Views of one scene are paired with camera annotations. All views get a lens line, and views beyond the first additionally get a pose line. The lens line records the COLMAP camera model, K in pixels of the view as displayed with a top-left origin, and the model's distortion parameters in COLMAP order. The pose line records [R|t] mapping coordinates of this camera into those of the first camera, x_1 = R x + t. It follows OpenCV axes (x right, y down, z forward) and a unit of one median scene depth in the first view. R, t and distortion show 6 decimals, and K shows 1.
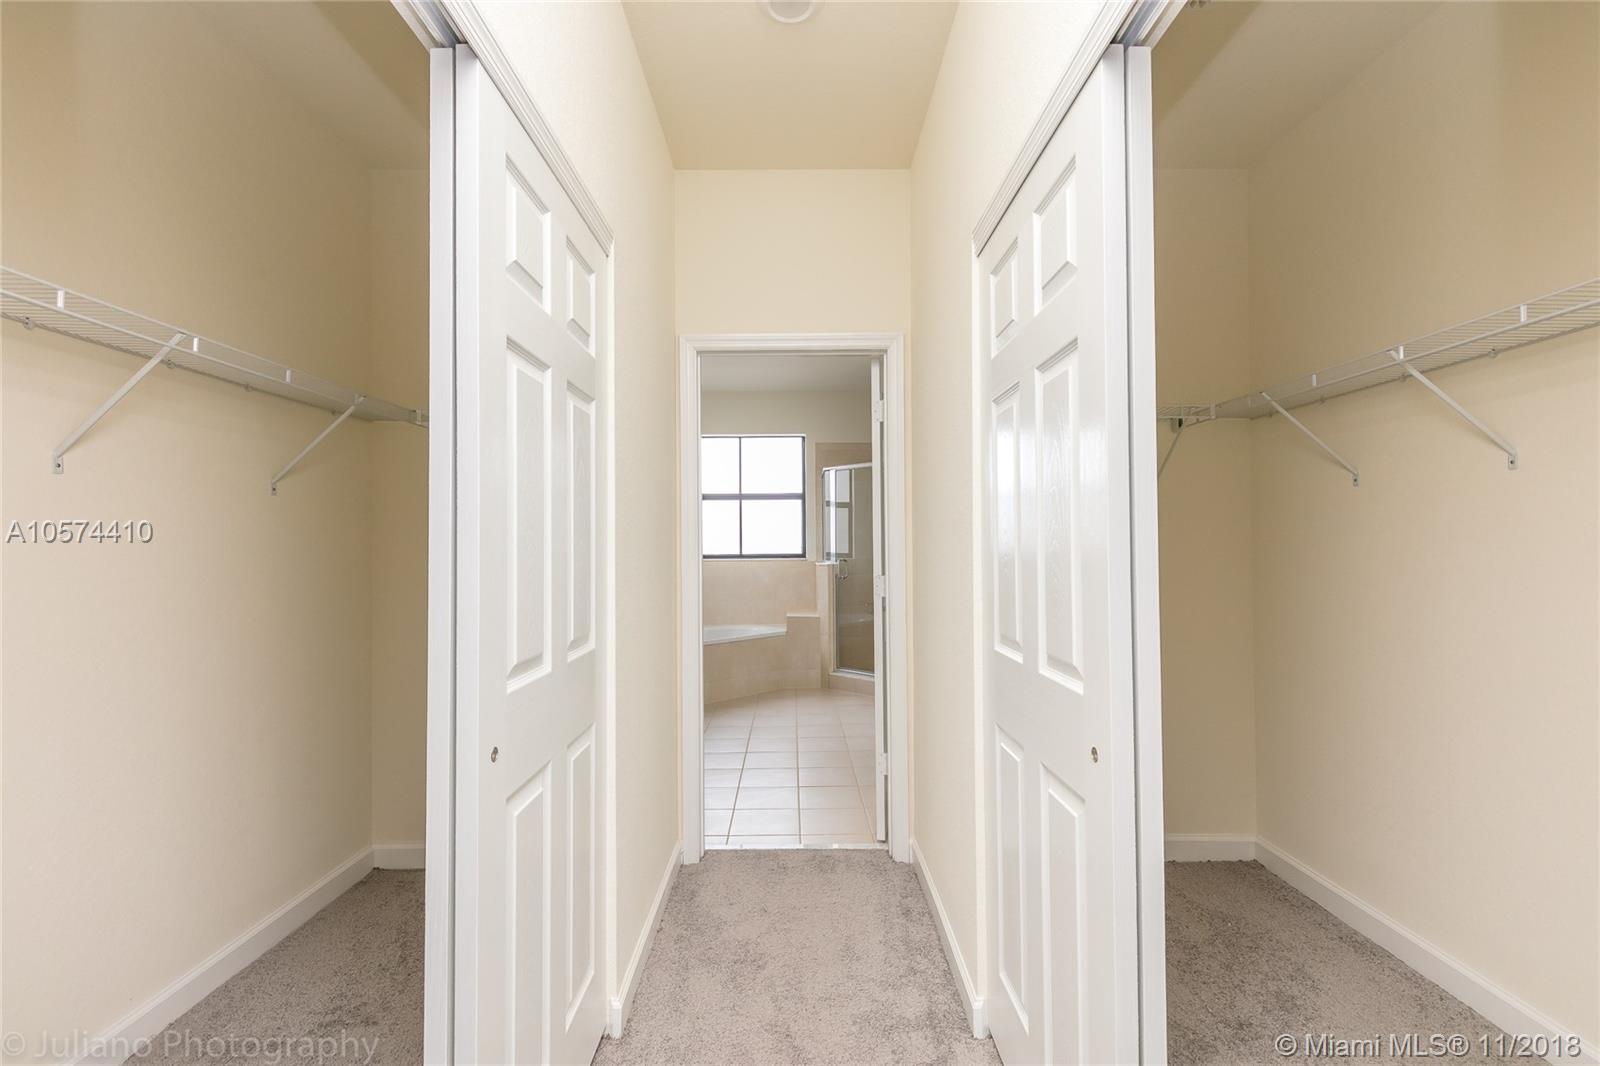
lens RADIAL K [[723.0, 0, 801.9], [0, 723.0, 536.4], [0, 0, 1]] dist [0.008272, -0.000907]
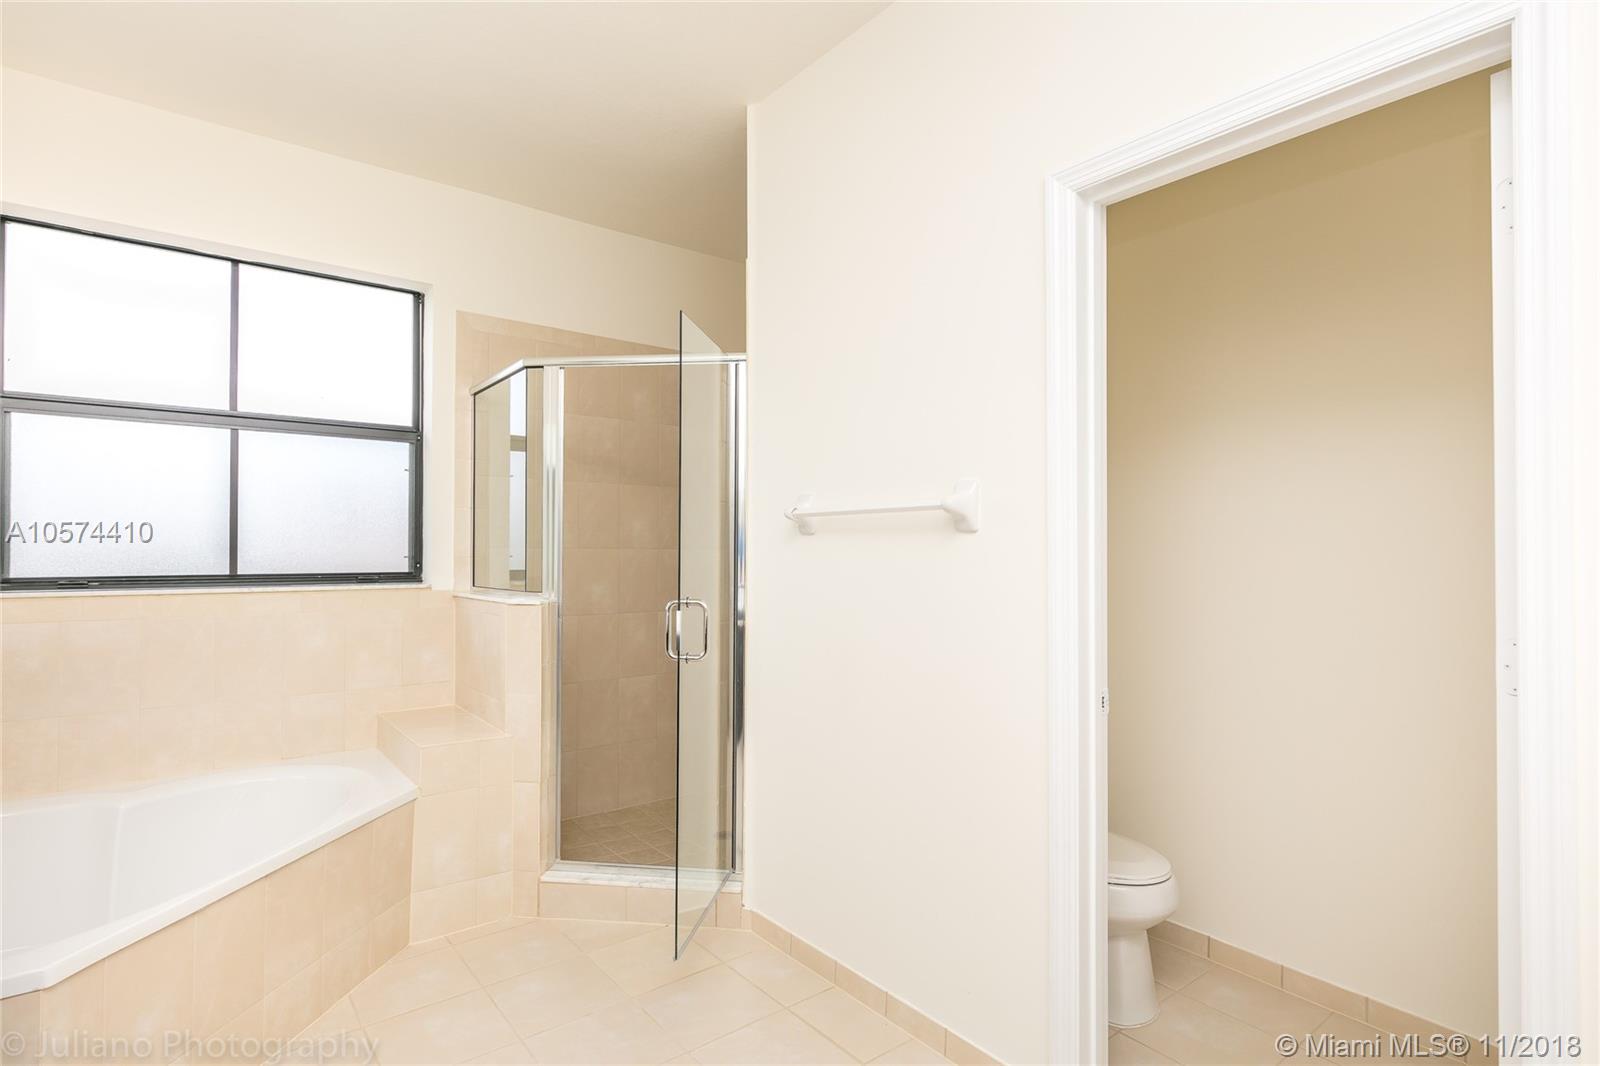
lens RADIAL K [[781.8, 0, 804.3], [0, 781.8, 535.5], [0, 0, 1]] dist [-0.000179, -0.000175]
pose [[0.784377, 0.020566, 0.619943, -0.103215], [-0.022847, 0.999730, -0.004258, -0.000092], [-0.619863, -0.010824, 0.784635, 0.505611]]
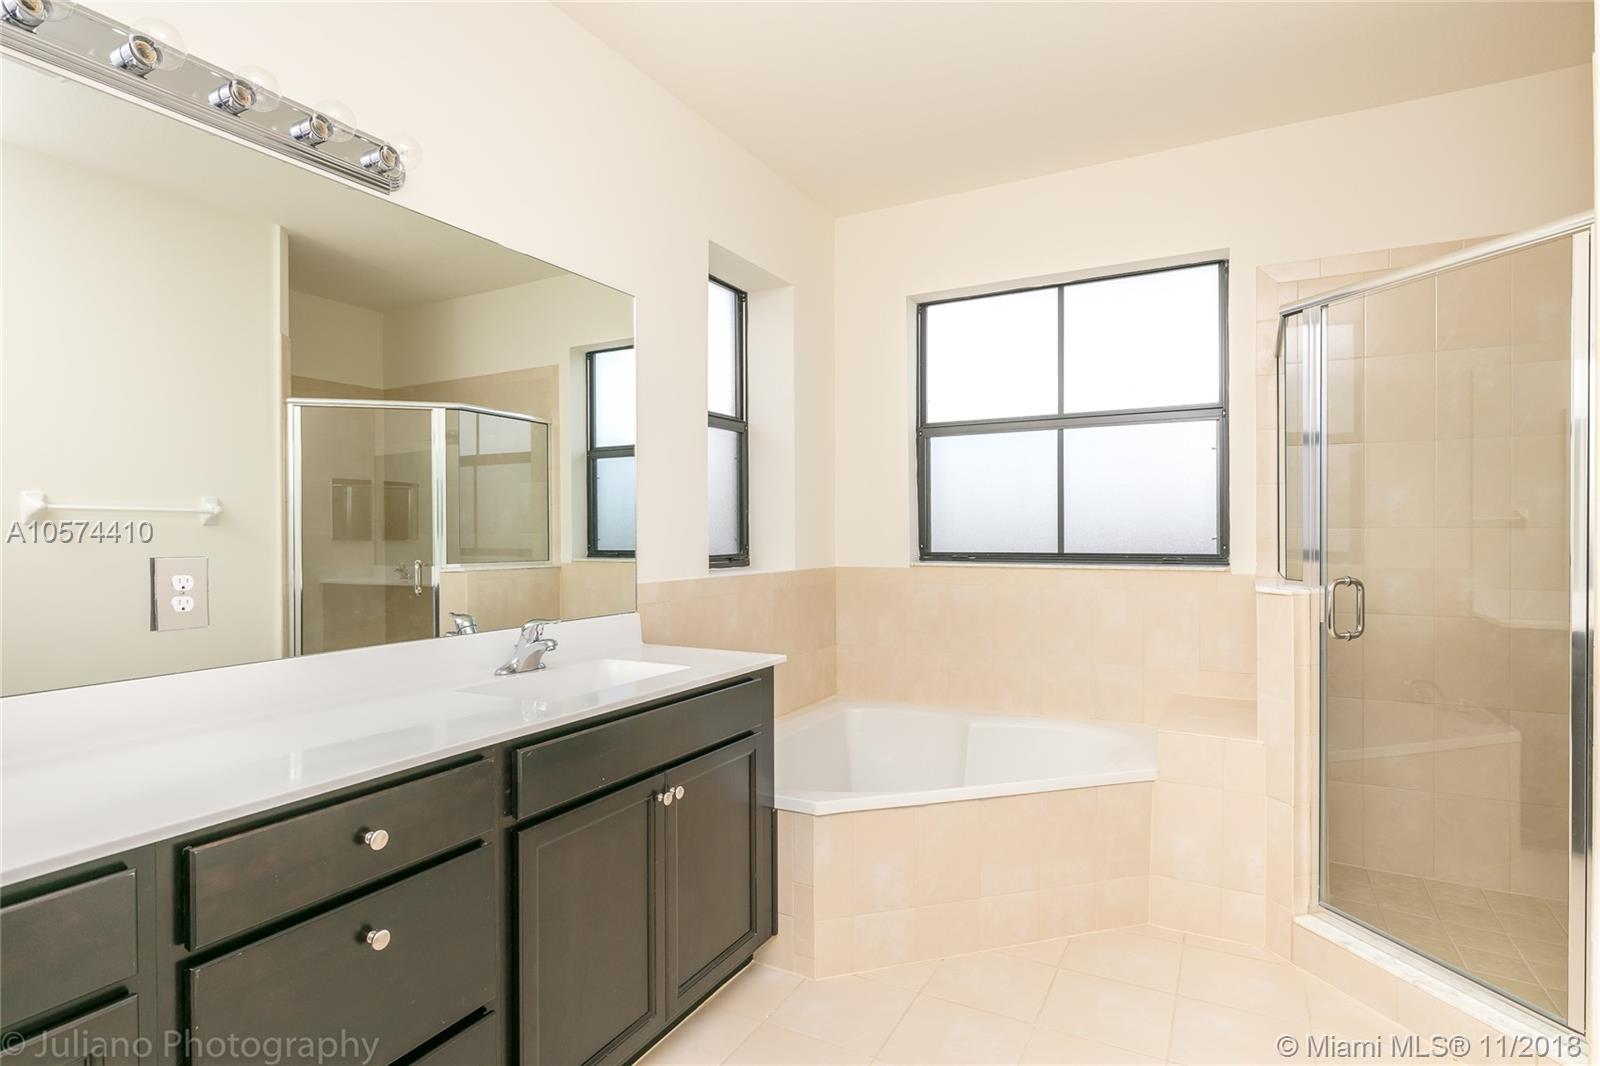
lens RADIAL K [[802.6, 0, 800.0], [0, 802.6, 533.0], [0, 0, 1]] dist [-0.028511, -0.000025]
pose [[0.876669, 0.003367, -0.481083, 0.008806], [0.005540, 0.999839, 0.017093, 0.003706], [0.481062, -0.017650, 0.876509, 0.505253]]
